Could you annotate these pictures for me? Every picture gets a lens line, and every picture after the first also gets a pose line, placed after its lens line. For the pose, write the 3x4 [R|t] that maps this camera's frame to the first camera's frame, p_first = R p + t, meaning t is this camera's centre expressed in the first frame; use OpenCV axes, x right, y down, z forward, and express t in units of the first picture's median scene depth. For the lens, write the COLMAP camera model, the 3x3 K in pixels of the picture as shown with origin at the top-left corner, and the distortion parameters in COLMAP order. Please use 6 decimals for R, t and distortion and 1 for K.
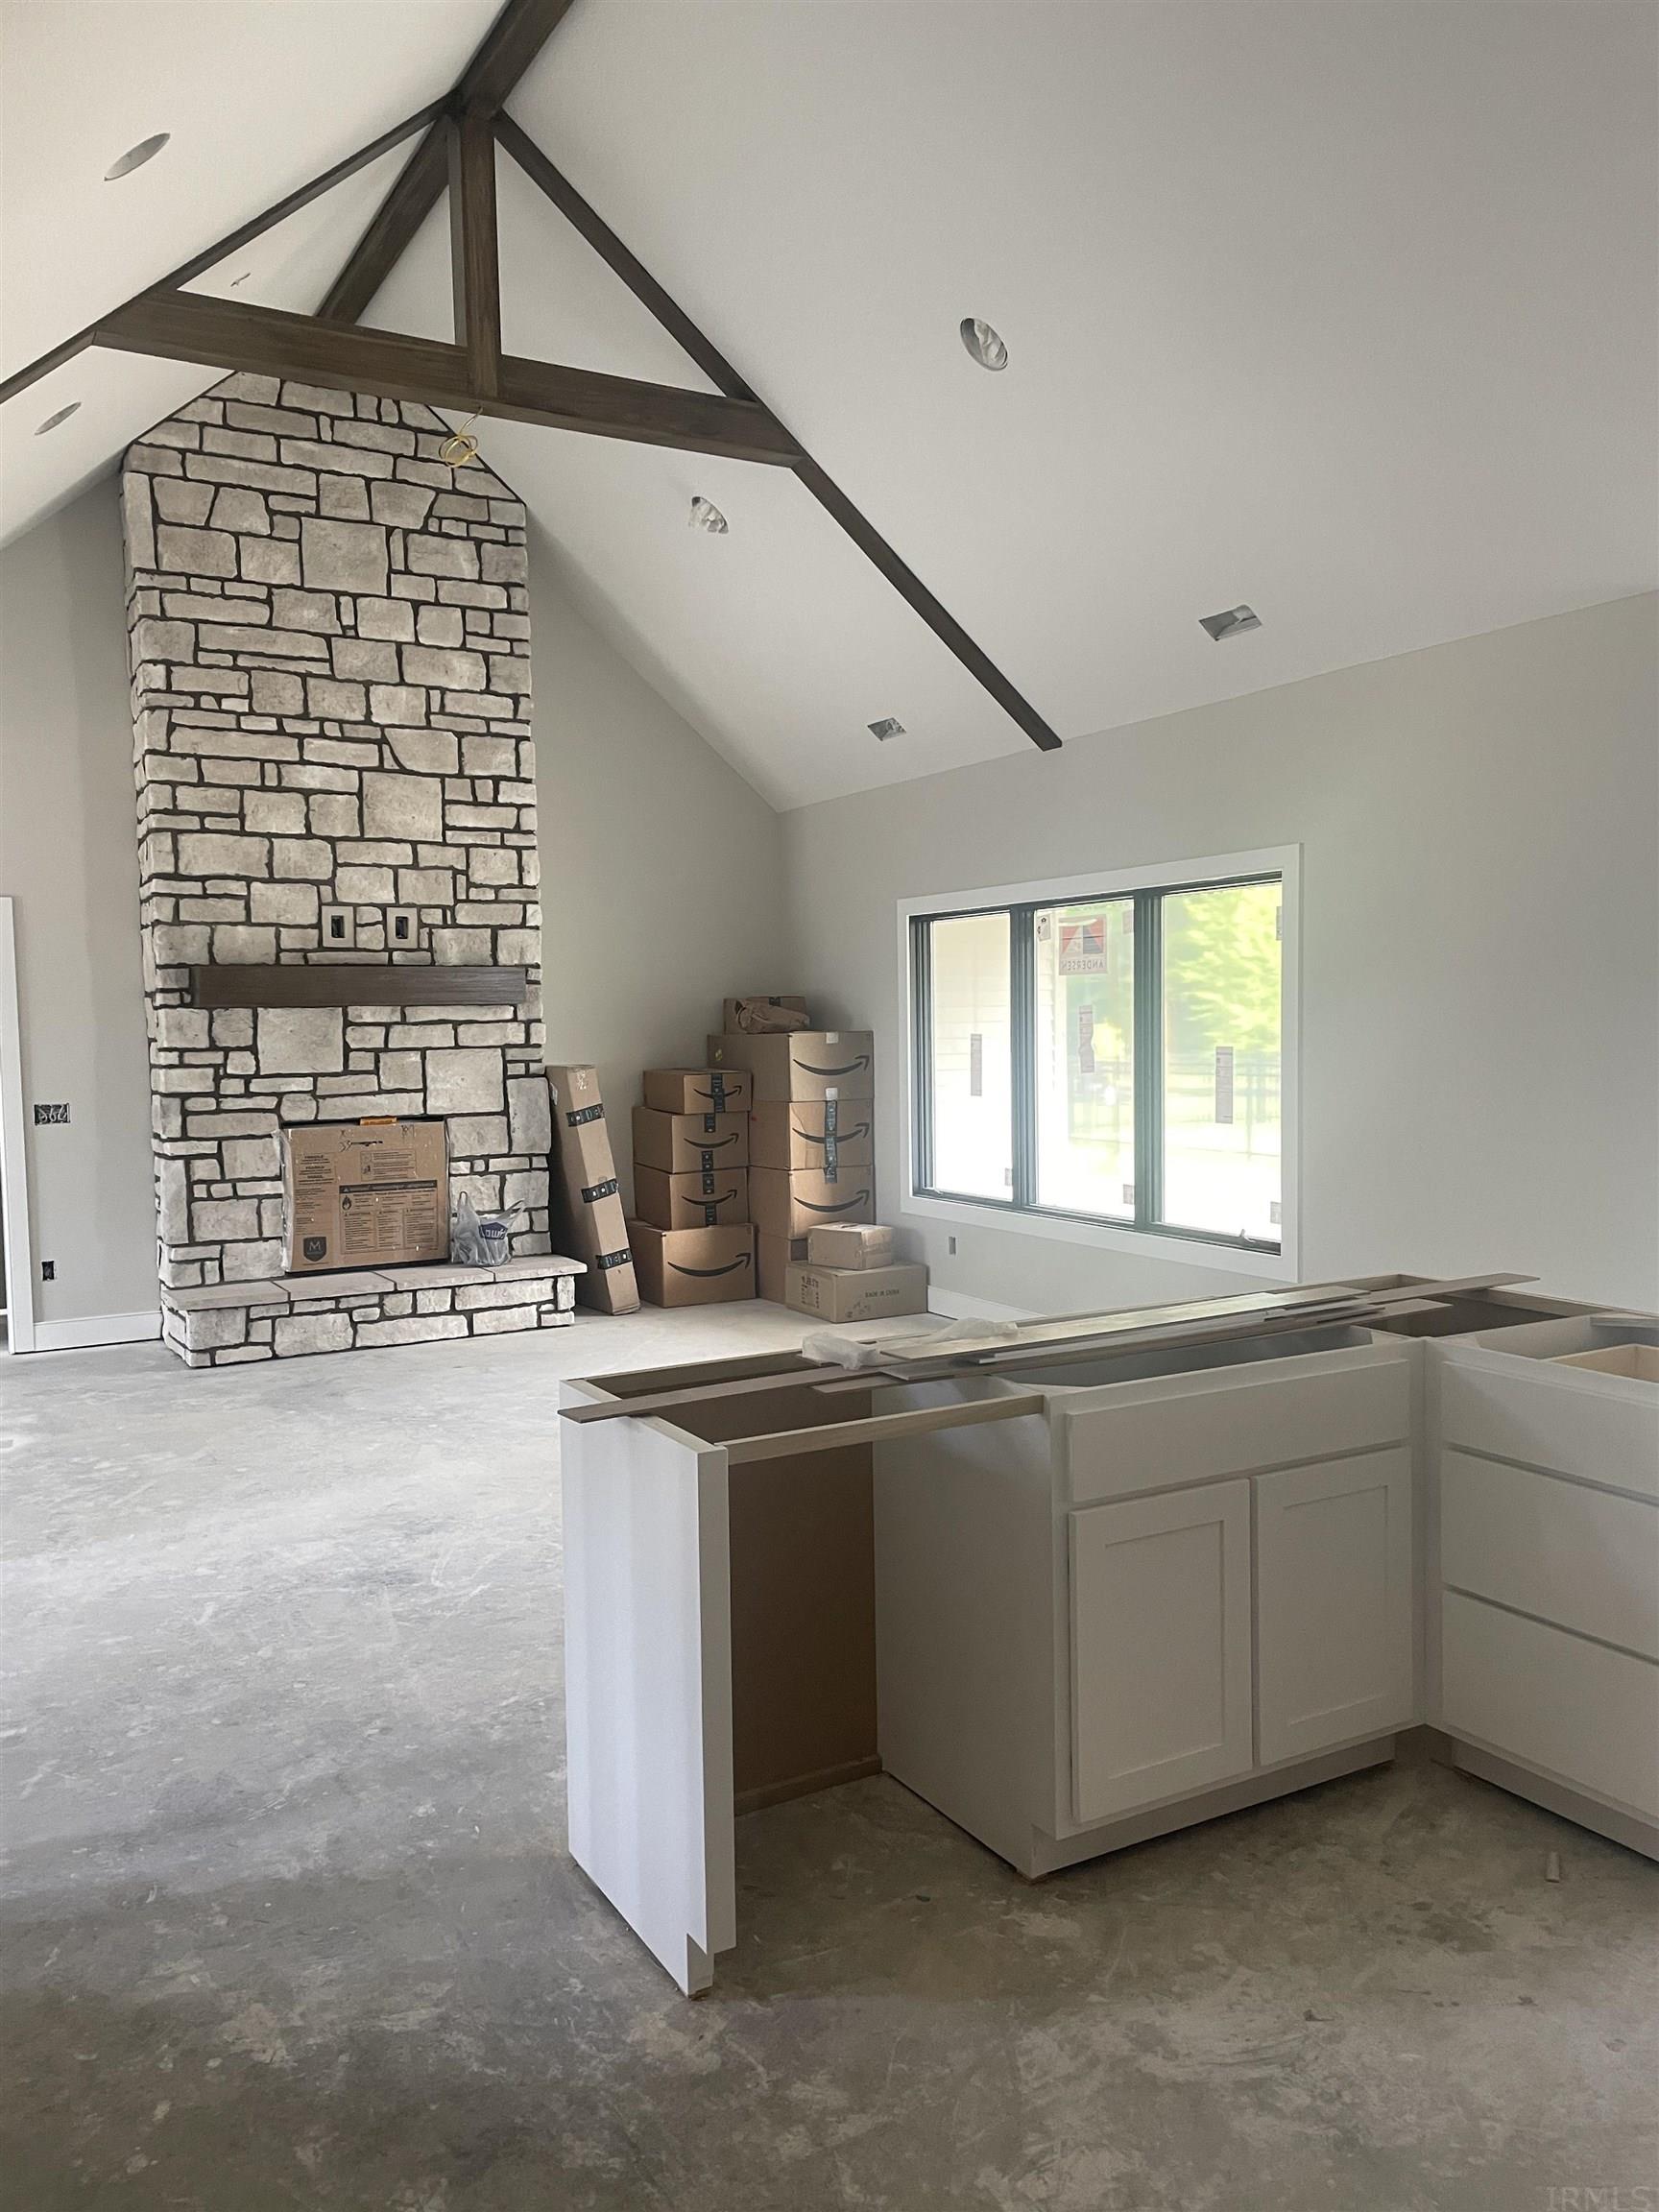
lens RADIAL K [[1657.9, 0, 848.3], [0, 1657.9, 1130.4], [0, 0, 1]] dist [0.093322, -0.117998]
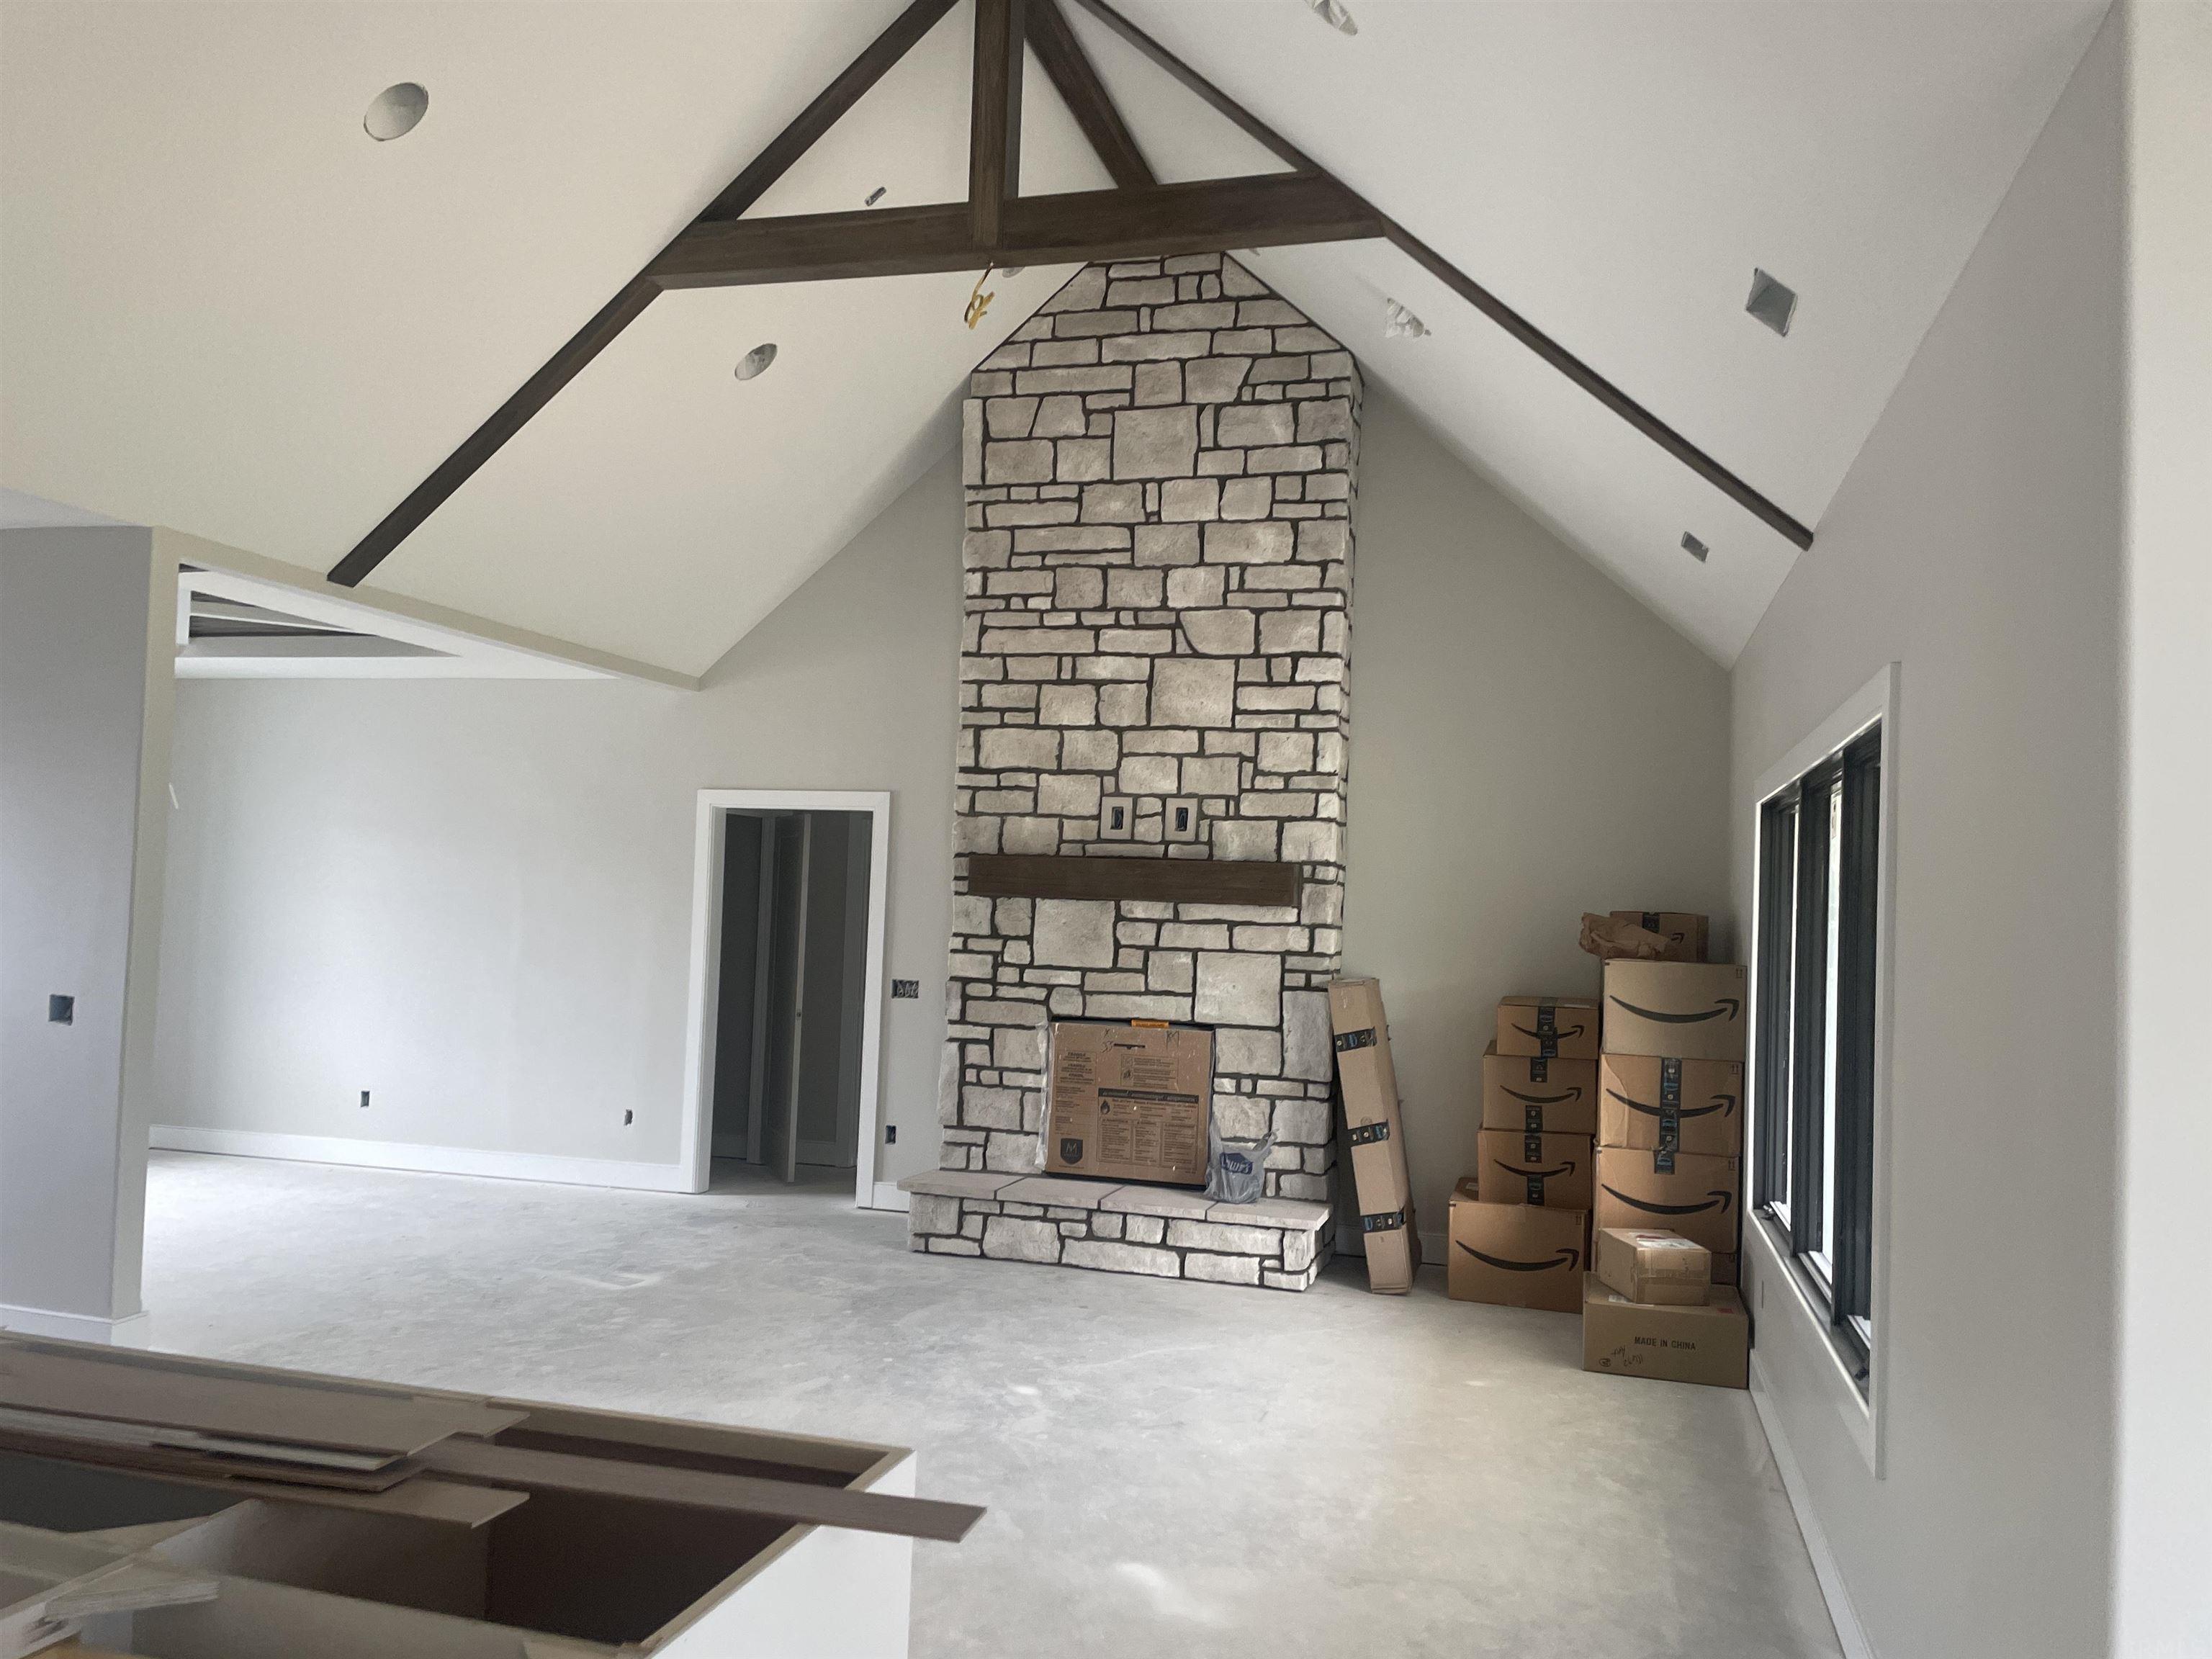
lens RADIAL K [[1657.9, 0, 1096.6], [0, 1657.9, 852.5], [0, 0, 1]] dist [0.093322, -0.117998]
pose [[0.691077, 0.018360, -0.722548, 0.382064], [-0.097911, 0.992841, -0.068419, -0.035858], [0.716119, 0.118028, 0.687927, 0.339658]]
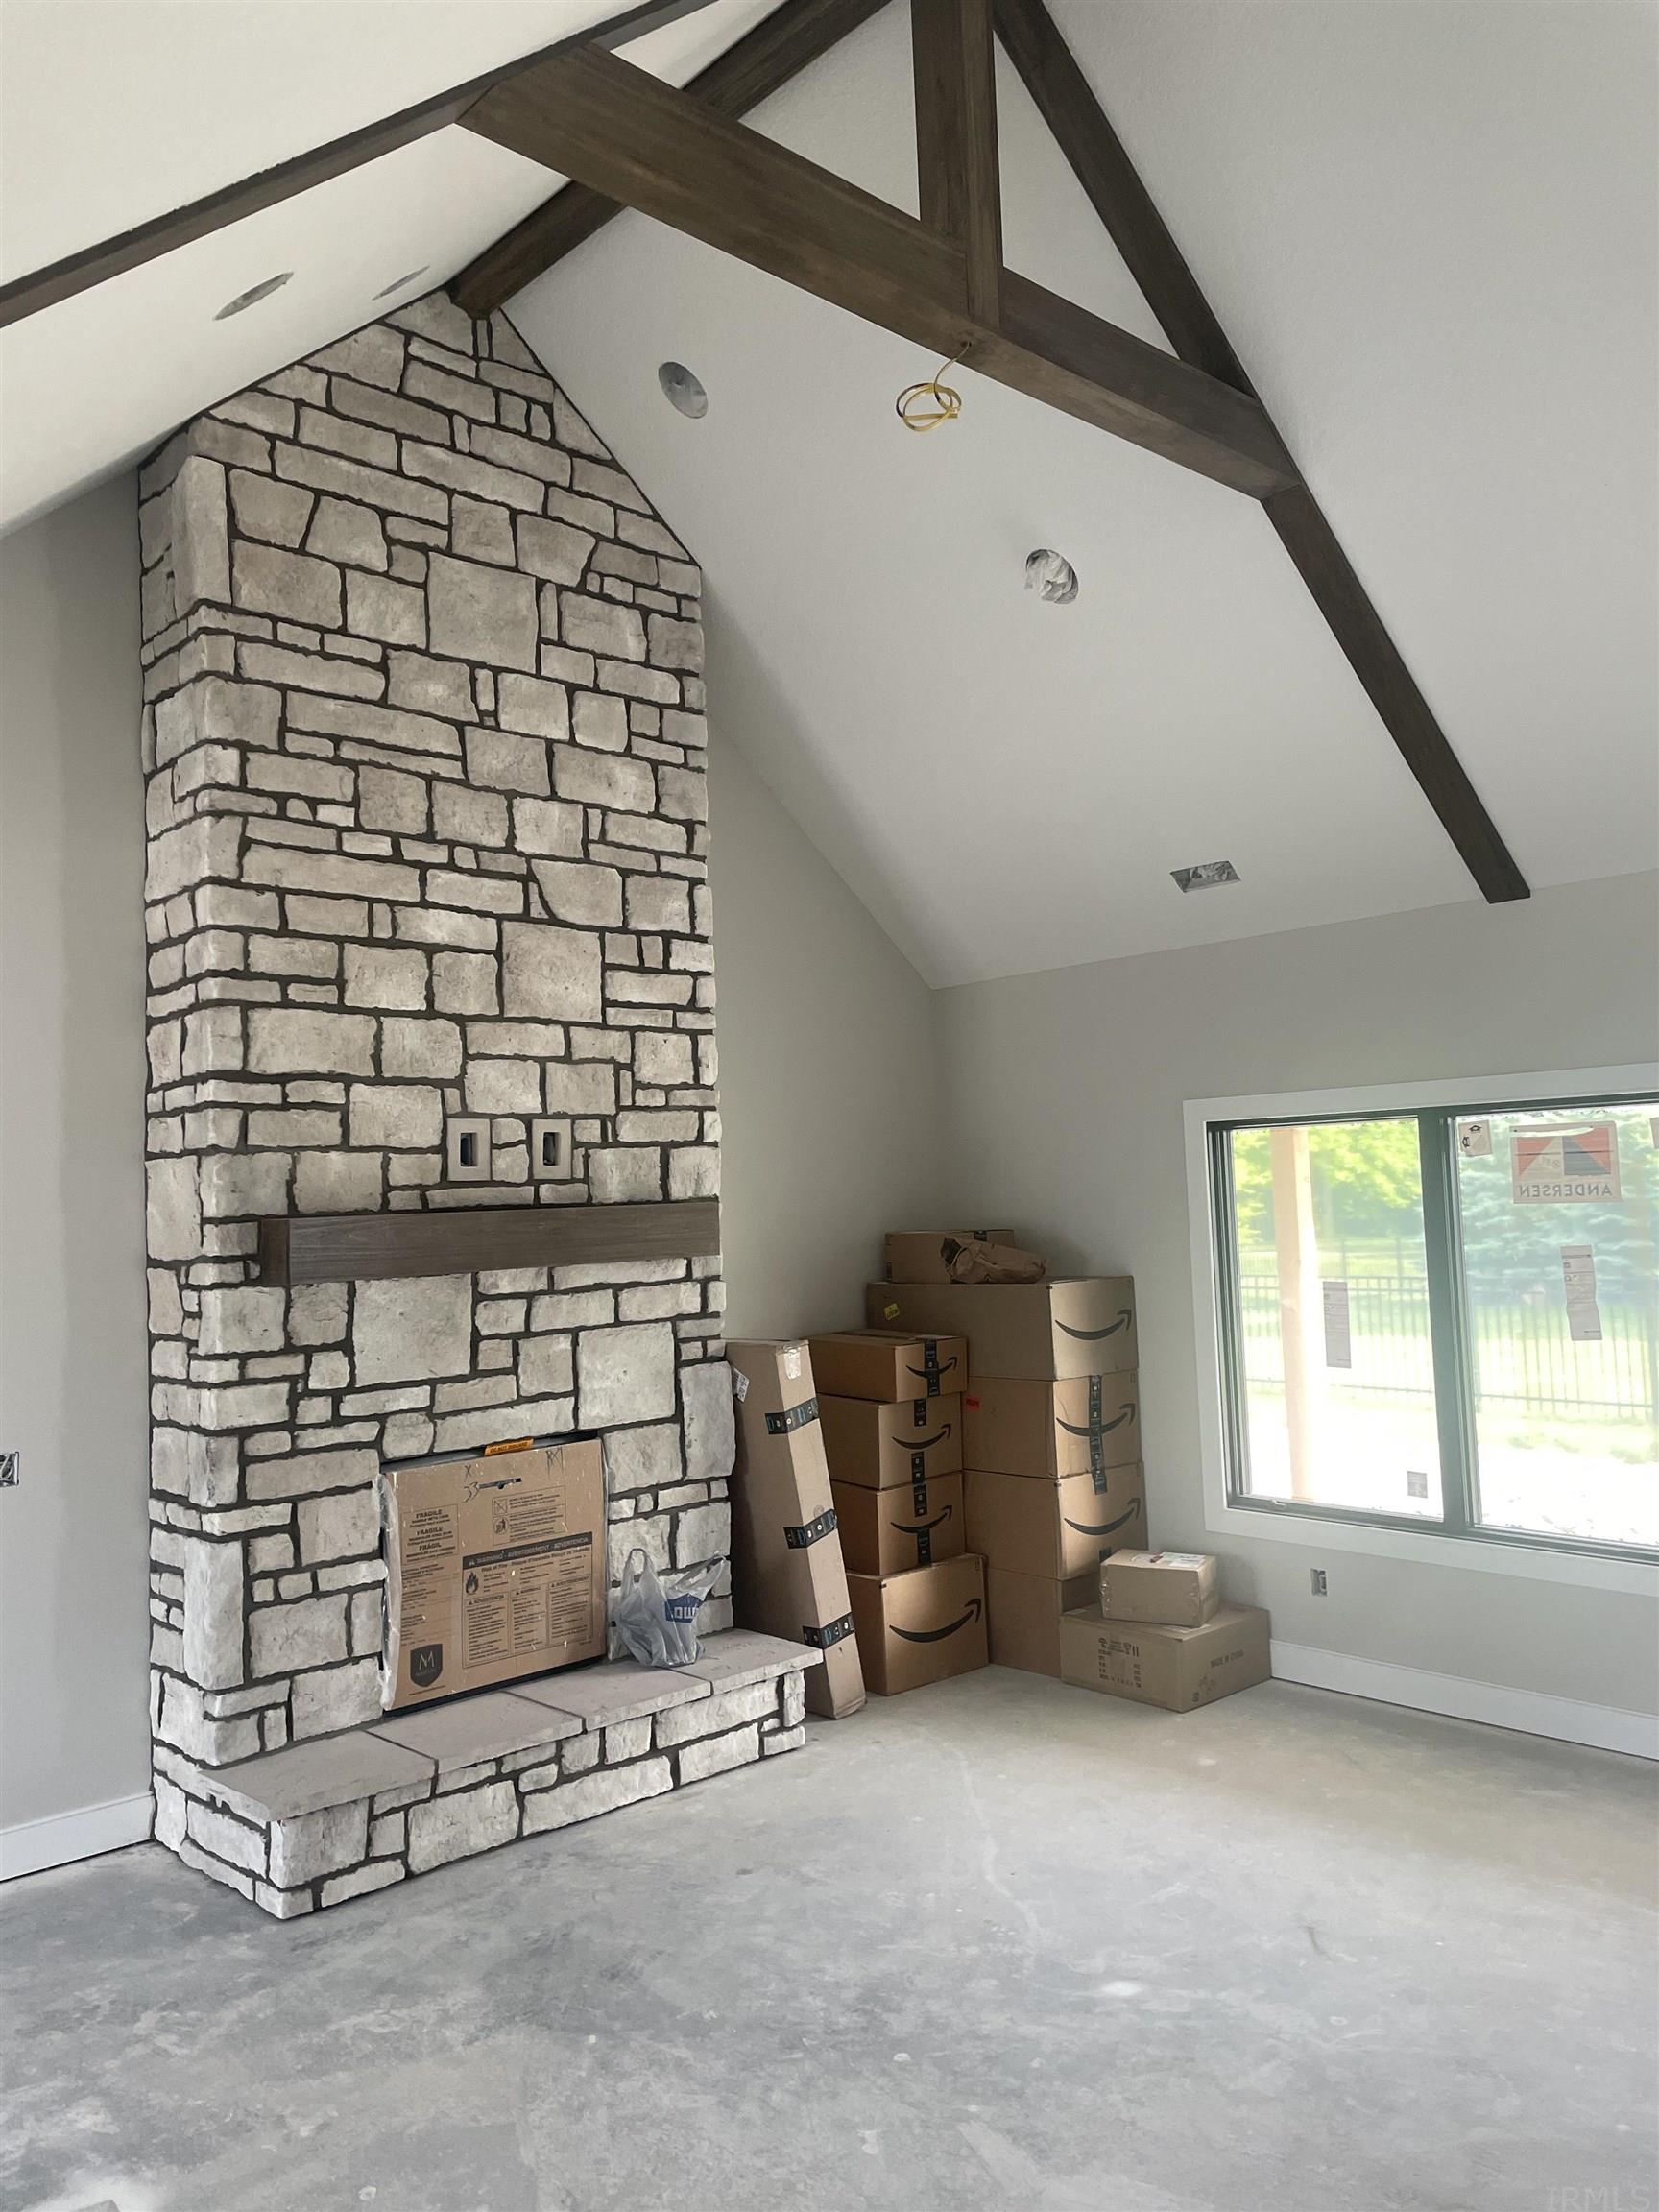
lens RADIAL K [[1657.9, 0, 846.6], [0, 1657.9, 1093.1], [0, 0, 1]] dist [0.093322, -0.117998]
pose [[0.973369, -0.004412, 0.229203, -0.313683], [0.036278, 0.990181, -0.135003, -0.050777], [-0.226357, 0.139723, 0.963971, 0.337638]]
